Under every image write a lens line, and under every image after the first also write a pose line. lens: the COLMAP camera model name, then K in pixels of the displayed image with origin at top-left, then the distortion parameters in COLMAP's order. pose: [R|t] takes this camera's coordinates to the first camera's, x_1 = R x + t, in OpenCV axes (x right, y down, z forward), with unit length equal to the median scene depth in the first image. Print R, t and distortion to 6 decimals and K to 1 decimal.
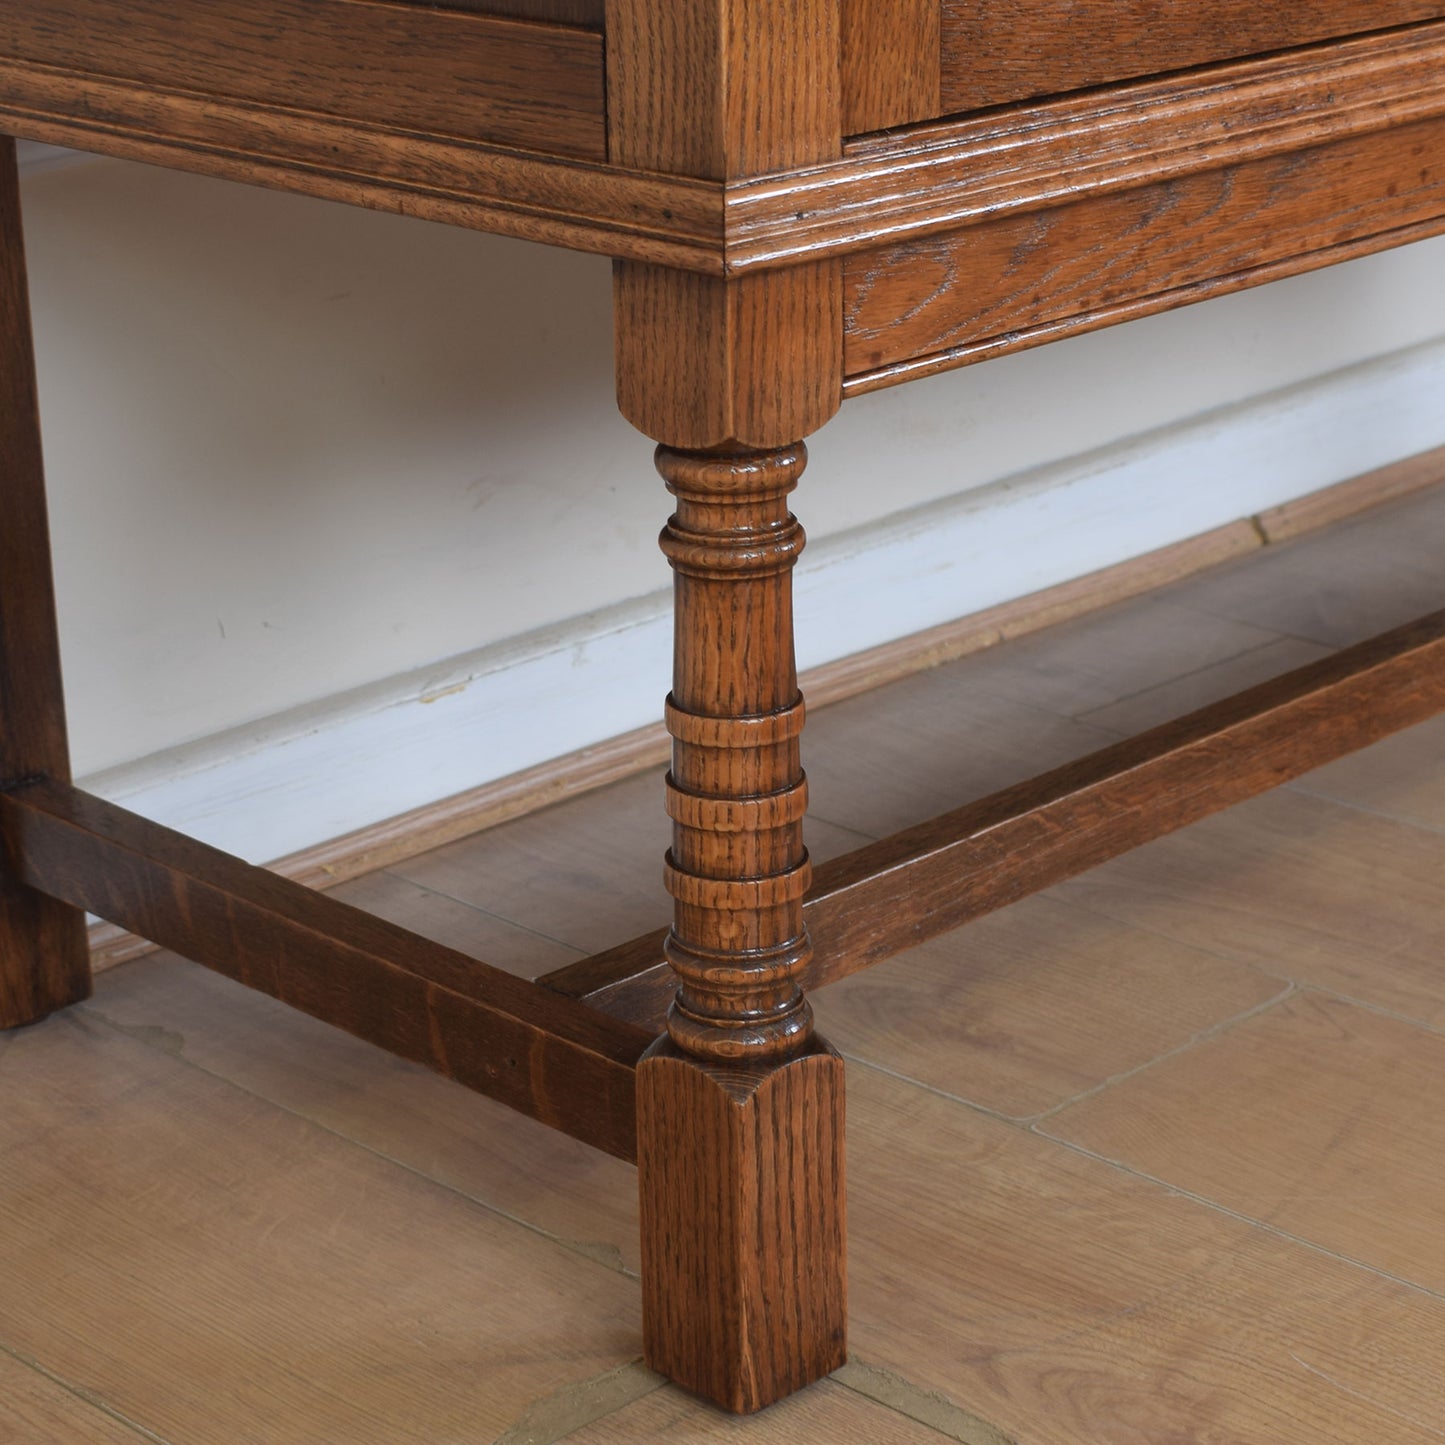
lens RADIAL K [[3545.5, 0, 720.6], [0, 3545.5, 692.1], [0, 0, 1]] dist [-0.037114, -0.011568]
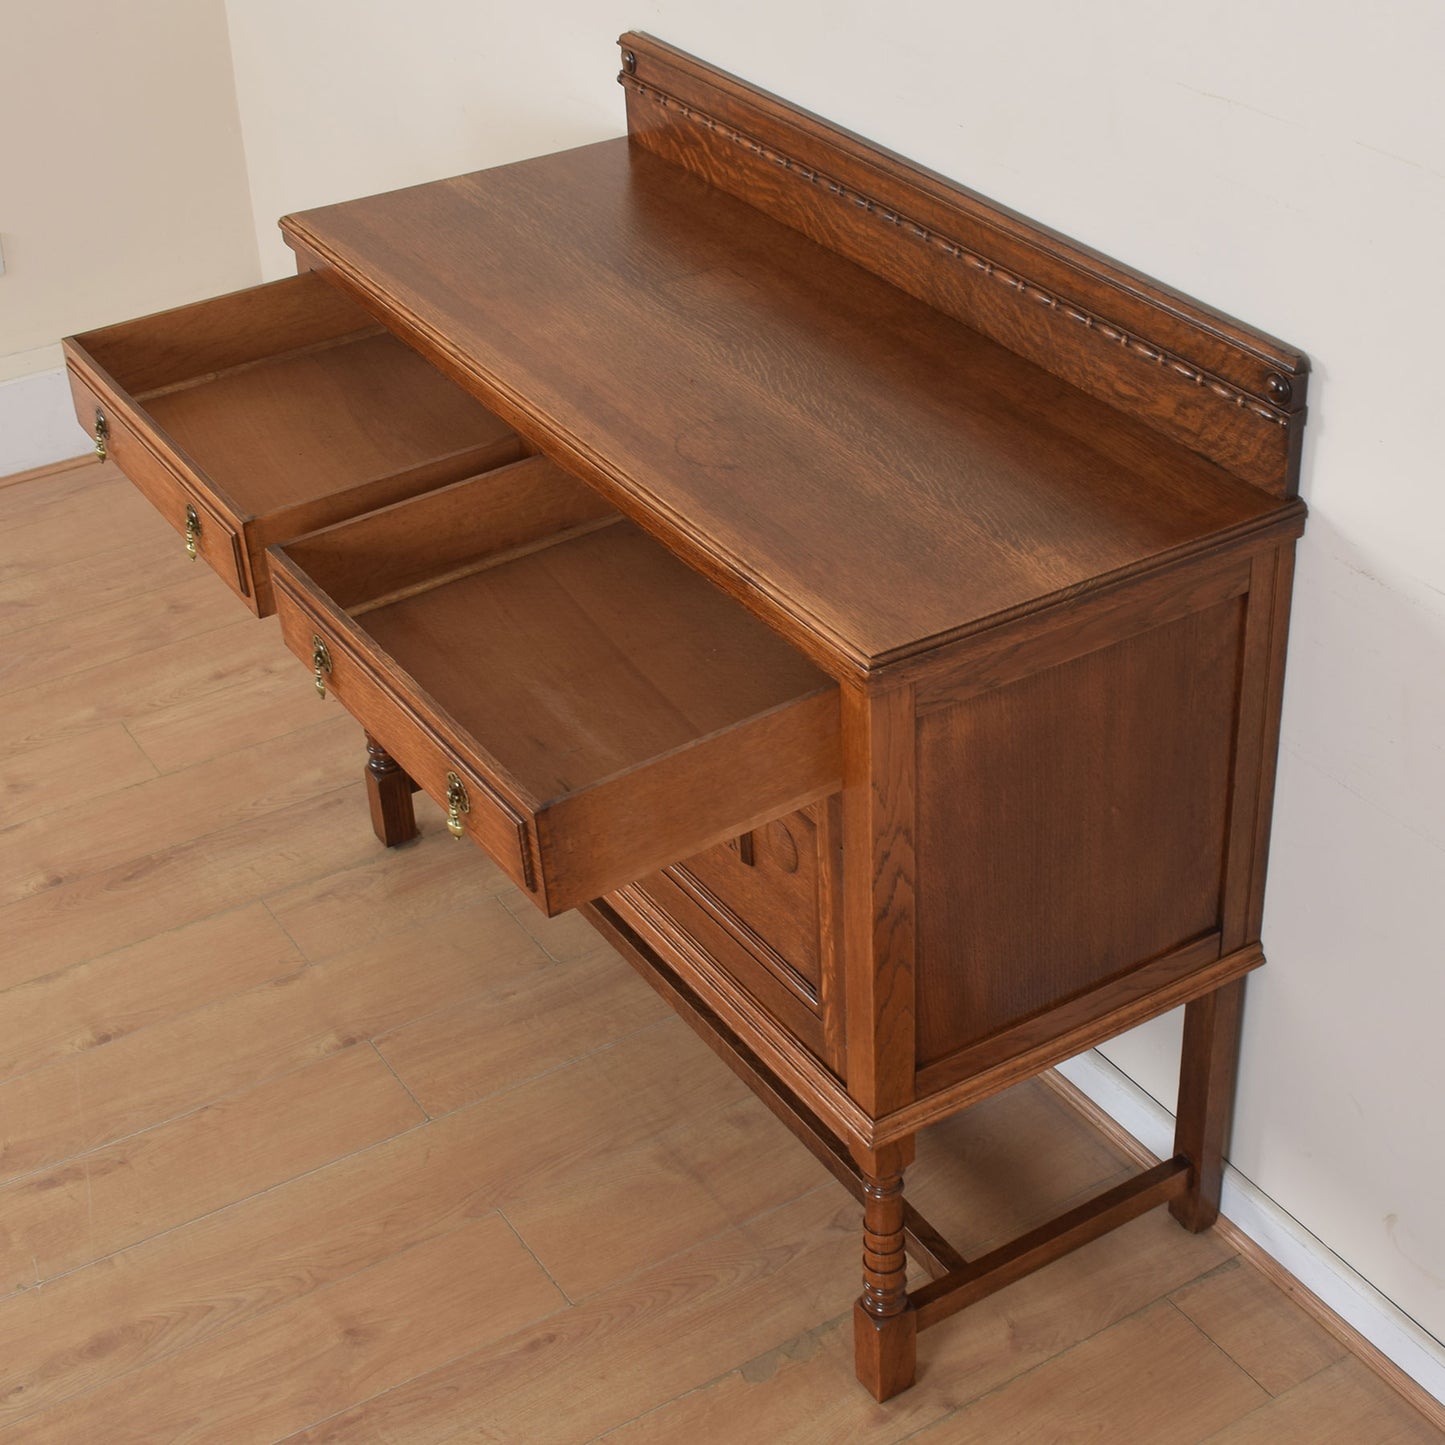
lens RADIAL K [[2422.8, 0, 850.0], [0, 2422.8, 656.0], [0, 0, 1]] dist [-0.090426, 0.011395]
pose [[-0.187027, 0.531411, -0.826210, 2.266335], [-0.313495, 0.764787, 0.562870, -1.843093], [0.930990, 0.364285, 0.023560, 1.406266]]
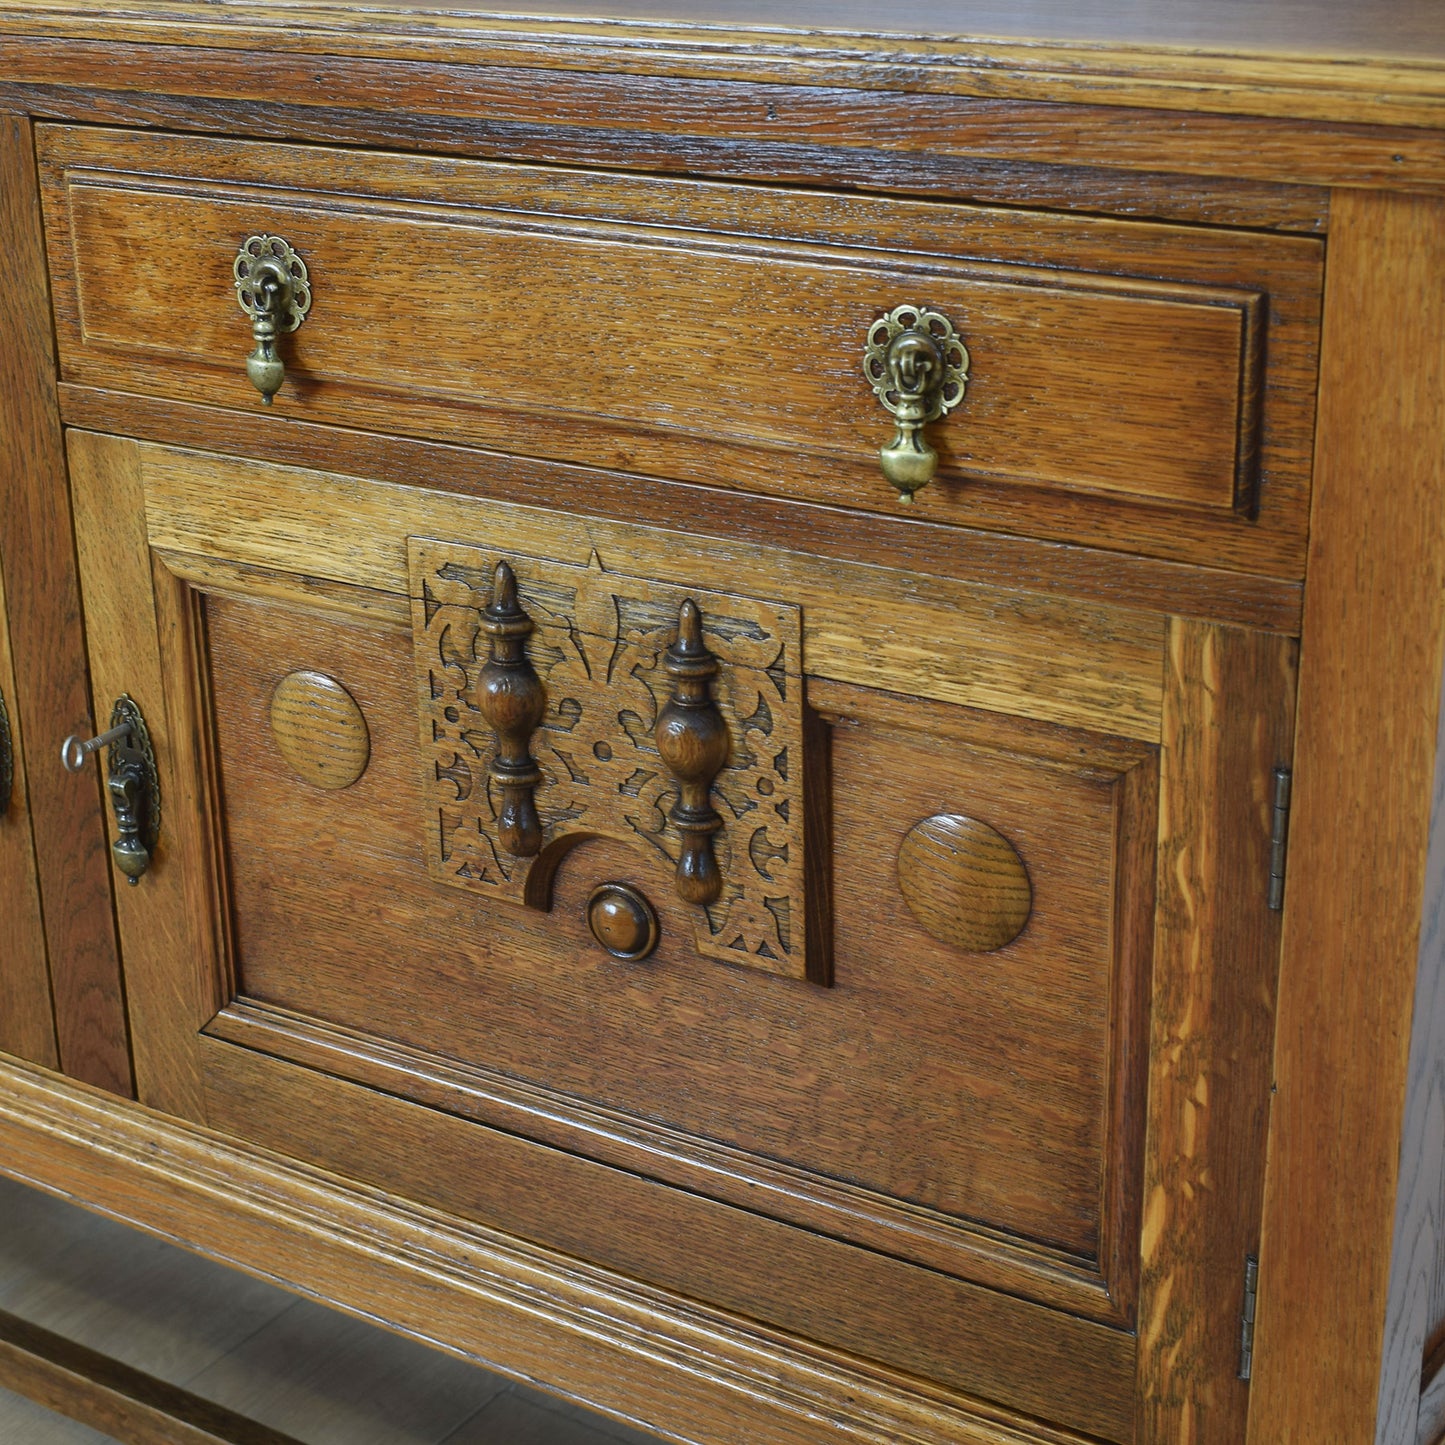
lens RADIAL K [[2787.0, 0, 538.5], [0, 2787.0, 718.7], [0, 0, 1]] dist [-0.060544, 0.022663]
pose [[0.158453, 0.380383, -0.911154, 1.440575], [-0.296307, 0.898597, 0.323613, -0.844675], [0.941857, 0.218704, 0.255095, 1.092345]]
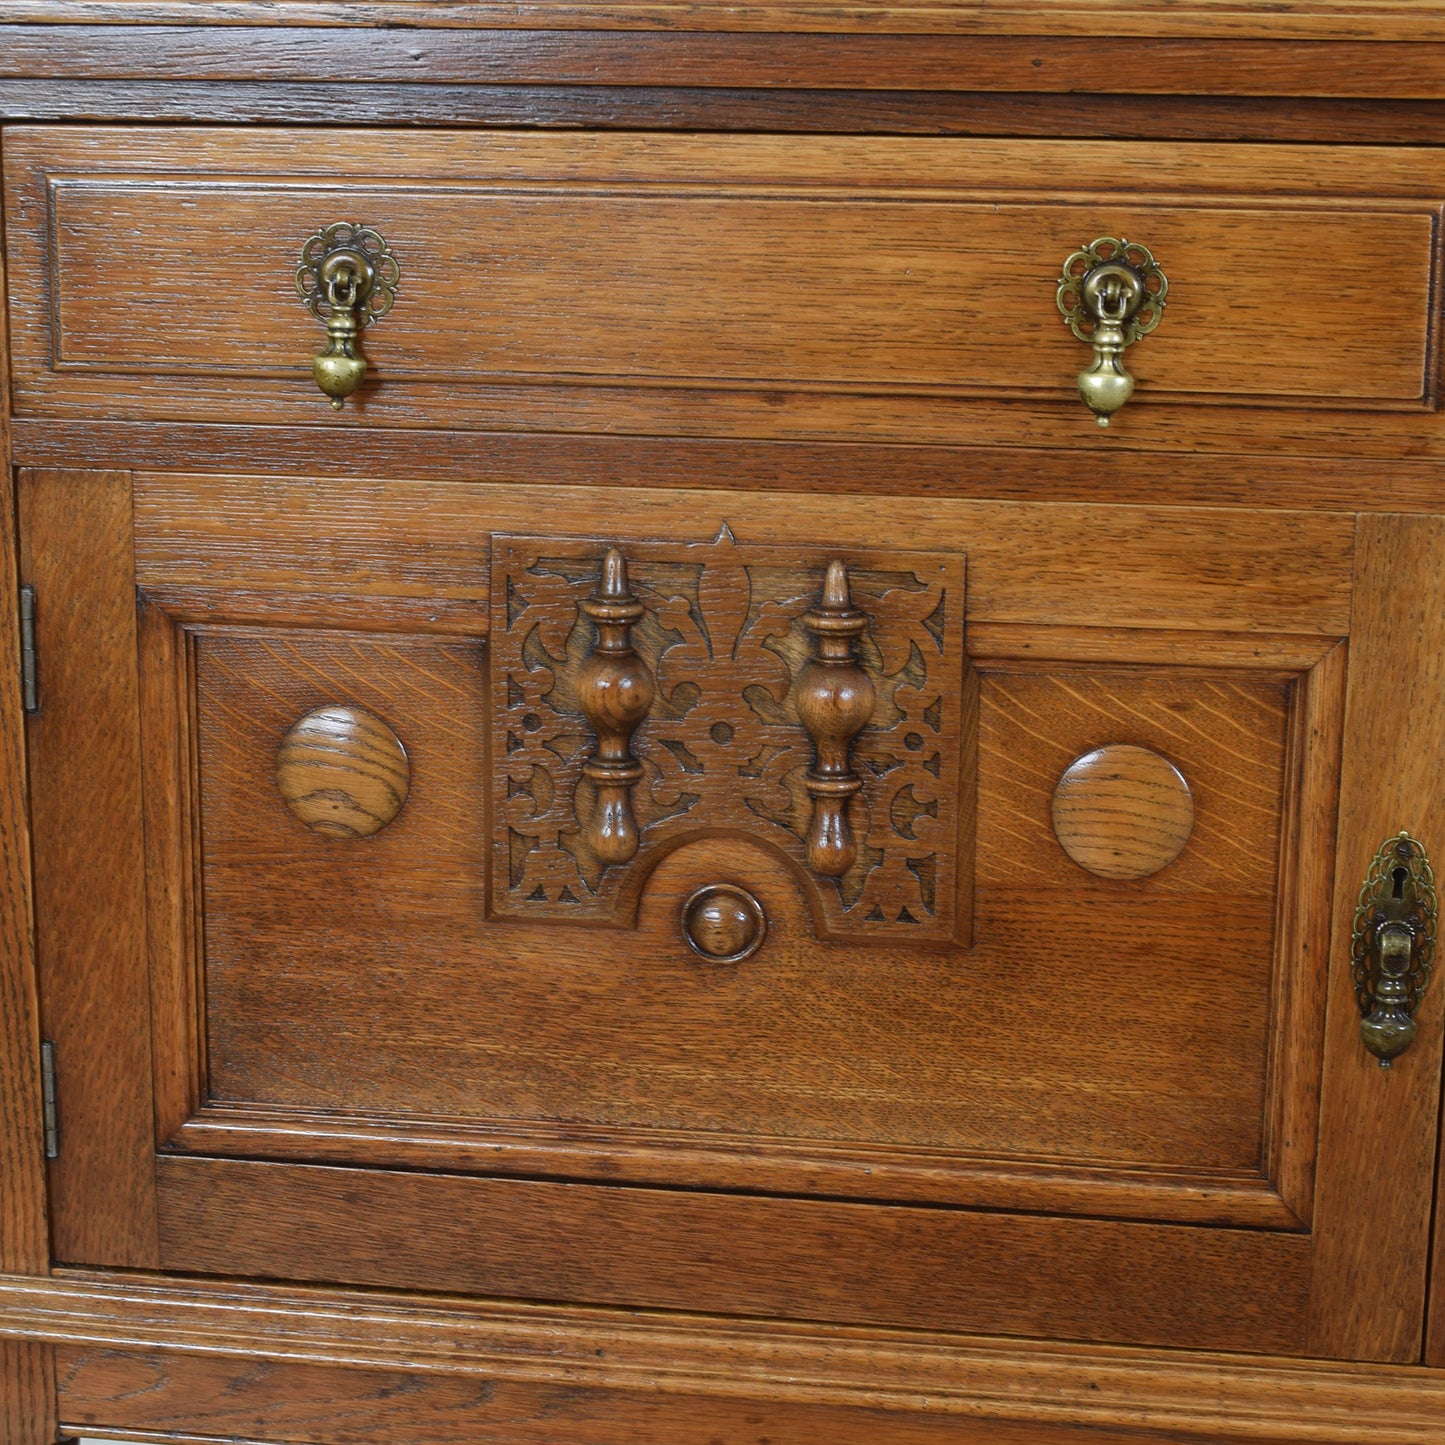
lens RADIAL K [[3176.5, 0, 722.7], [0, 3176.5, 802.8], [0, 0, 1]] dist [-0.027625, -0.249765]
pose [[0.592880, 0.224061, -0.773492, 1.033652], [-0.286152, 0.956444, 0.057723, -0.440328], [0.752736, 0.187113, 0.631171, 0.335699]]
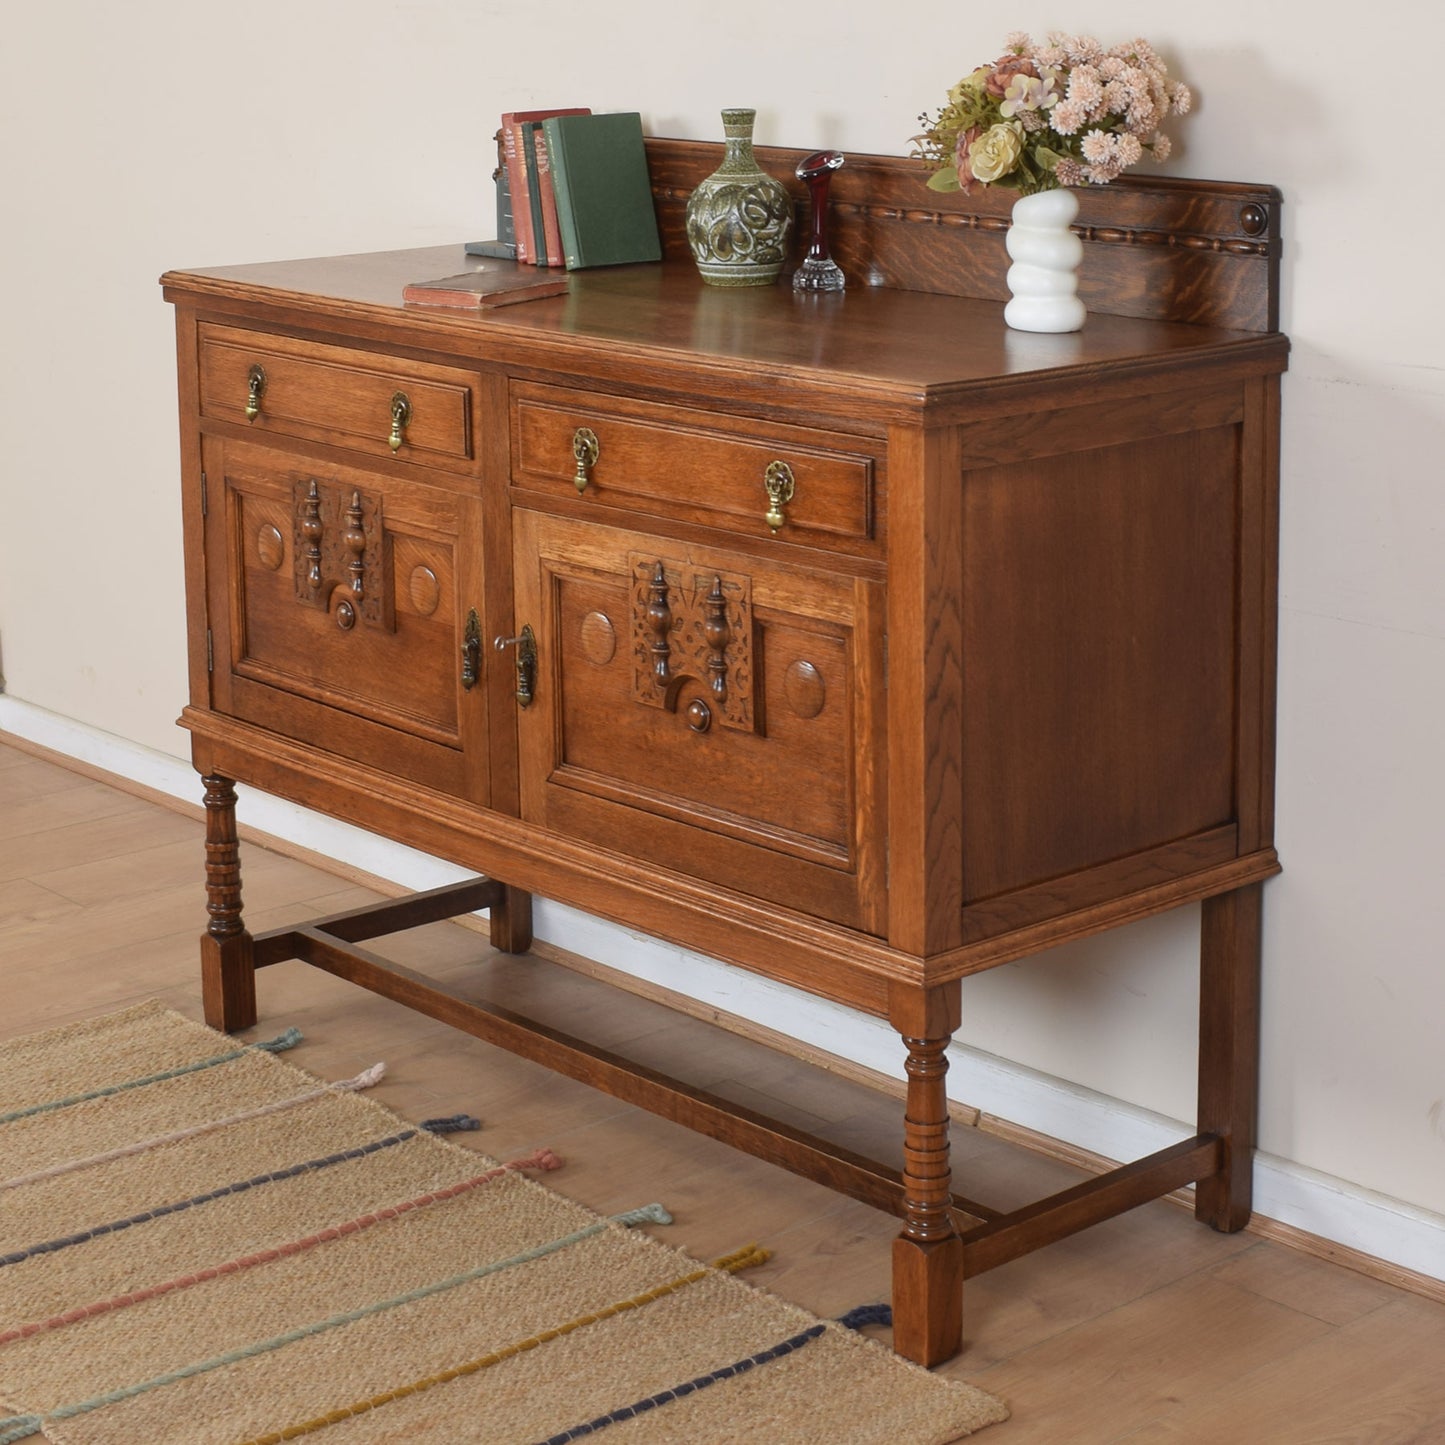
lens RADIAL K [[3065.1, 0, 908.4], [0, 3065.1, 459.6], [0, 0, 1]] dist [-0.043619, -0.162005]
pose [[-0.012999, 0.194299, -0.980856, 3.097128], [-0.333366, 0.923975, 0.187450, -1.222691], [0.942708, 0.329421, 0.052762, 1.345242]]
